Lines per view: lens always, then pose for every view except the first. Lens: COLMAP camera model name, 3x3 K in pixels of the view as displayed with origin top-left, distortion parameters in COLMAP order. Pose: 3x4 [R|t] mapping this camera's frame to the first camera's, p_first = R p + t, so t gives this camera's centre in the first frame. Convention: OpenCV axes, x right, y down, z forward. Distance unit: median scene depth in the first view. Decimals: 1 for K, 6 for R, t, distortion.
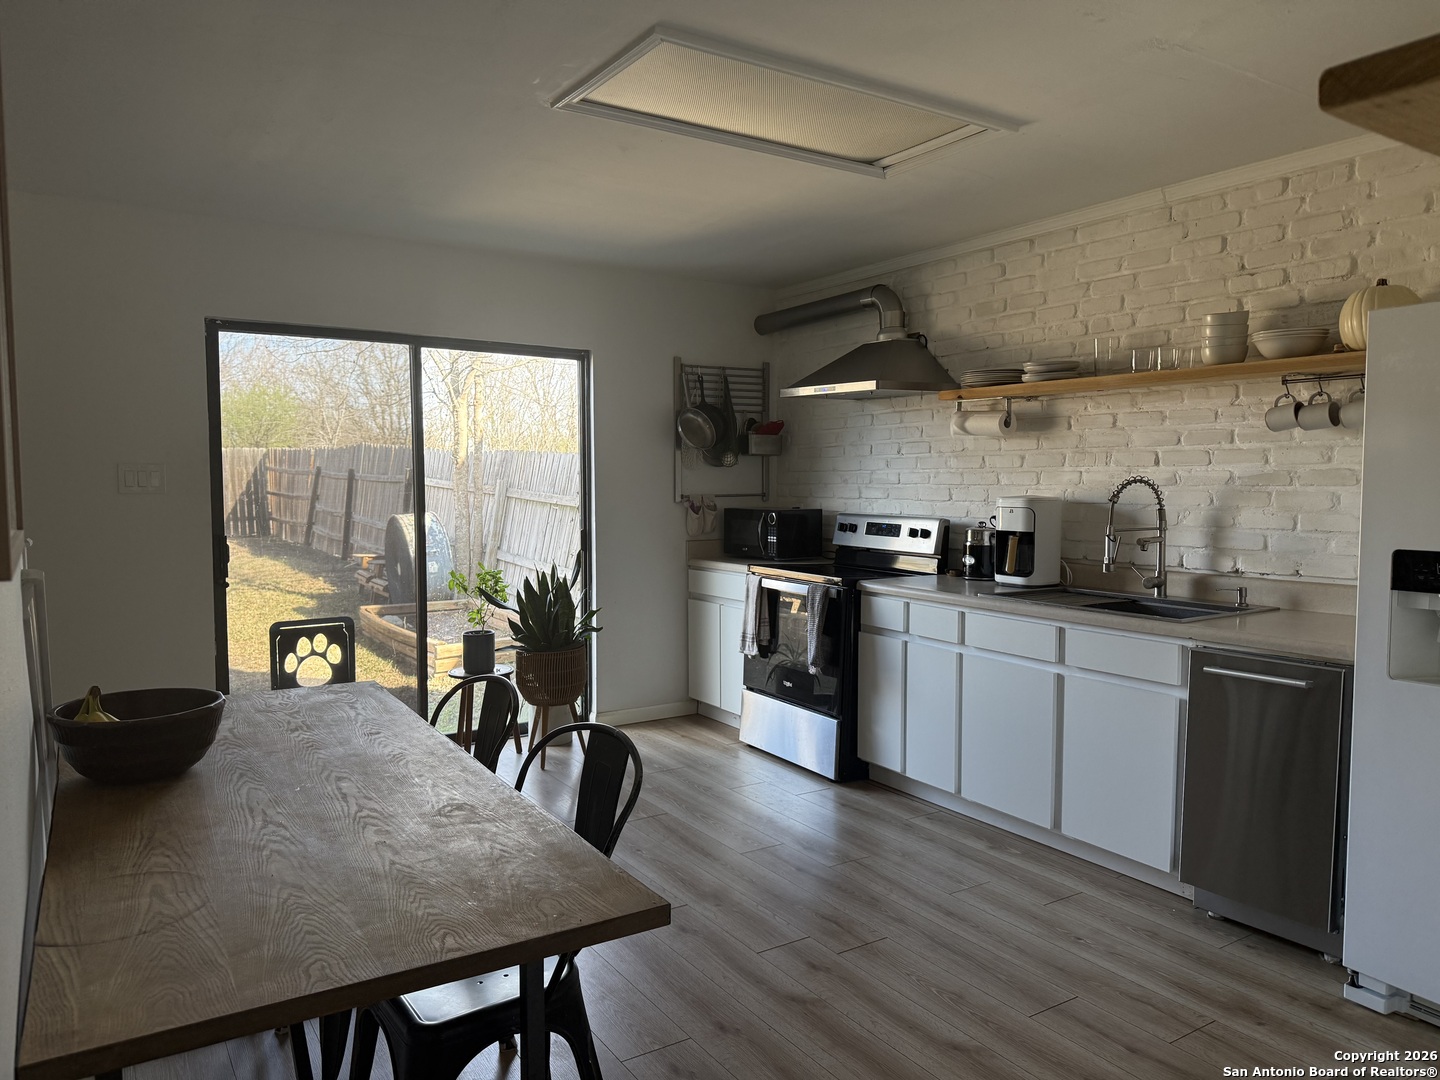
lens RADIAL K [[1004.0, 0, 710.6], [0, 1004.0, 545.9], [0, 0, 1]] dist [0.087304, -0.119898]
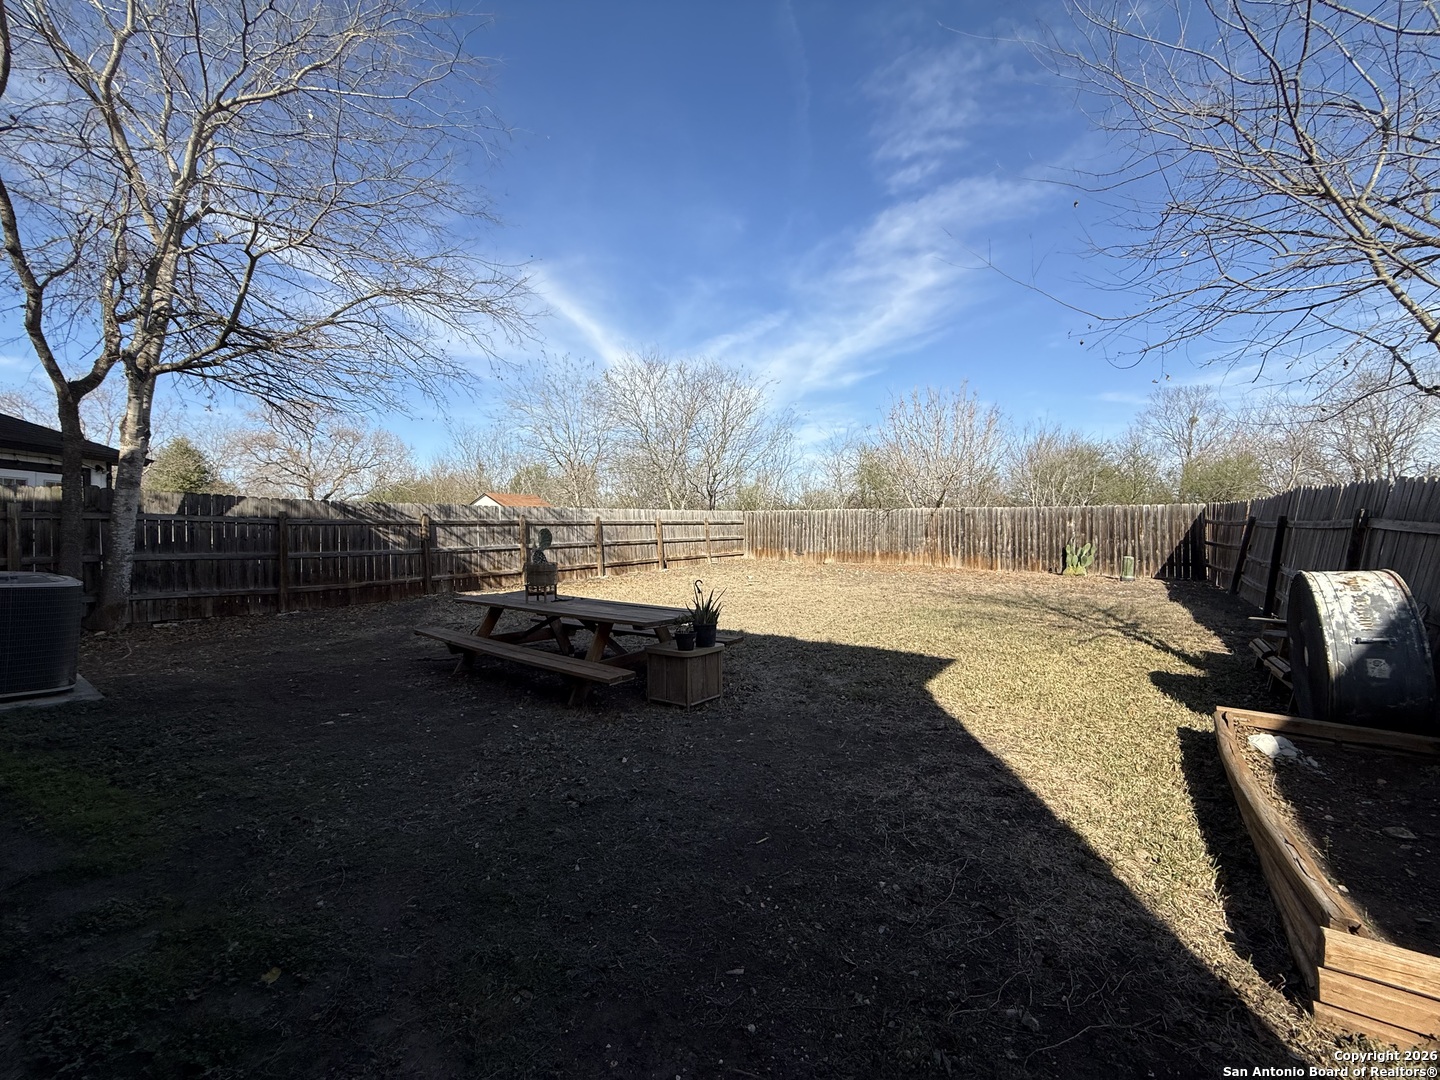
lens RADIAL K [[572.8, 0, 717.1], [0, 572.8, 537.3], [0, 0, 1]] dist [-0.001241, -0.000878]
pose [[0.388780, 0.014812, -0.921211, -0.062477], [-0.072943, 0.997227, -0.014751, -0.009695], [0.918438, 0.072931, 0.388783, 0.262637]]
